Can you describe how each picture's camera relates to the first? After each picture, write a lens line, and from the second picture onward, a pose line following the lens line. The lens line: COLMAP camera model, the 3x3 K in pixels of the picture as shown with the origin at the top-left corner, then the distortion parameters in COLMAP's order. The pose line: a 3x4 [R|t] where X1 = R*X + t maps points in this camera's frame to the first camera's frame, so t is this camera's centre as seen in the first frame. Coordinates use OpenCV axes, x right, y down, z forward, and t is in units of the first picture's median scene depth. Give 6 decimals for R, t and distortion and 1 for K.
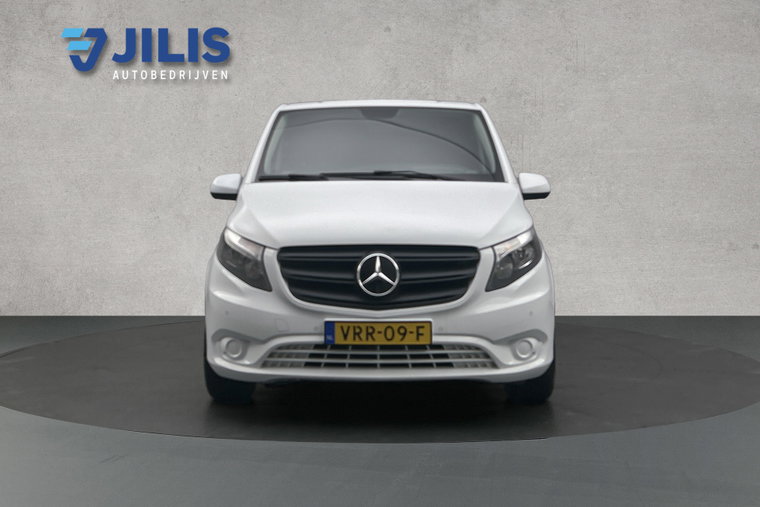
lens RADIAL K [[593.1, 0, 380.0], [0, 593.1, 253.5], [0, 0, 1]] dist [0.000845, -0.000870]
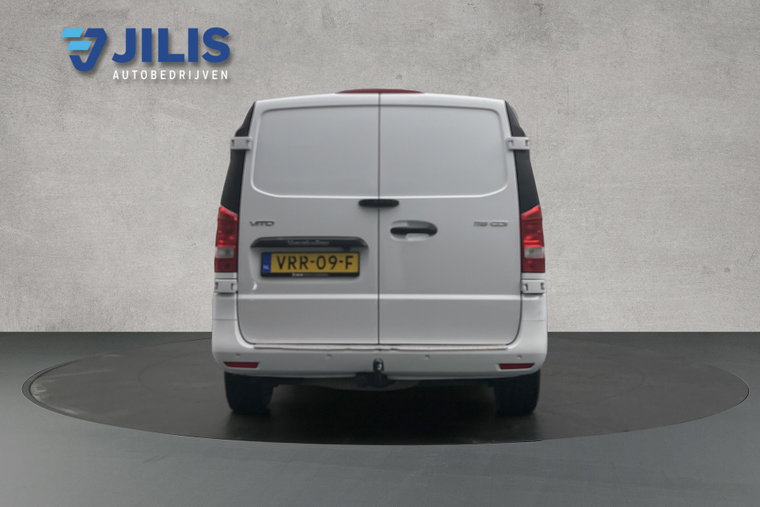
lens RADIAL K [[593.1, 0, 380.0], [0, 593.1, 253.5], [0, 0, 1]] dist [0.000845, -0.000870]
pose [[1.000000, 0.000040, 0.000000, -0.023574], [-0.000040, 1.000000, -0.000043, -0.043274], [0.000000, 0.000043, 1.000000, -0.122865]]
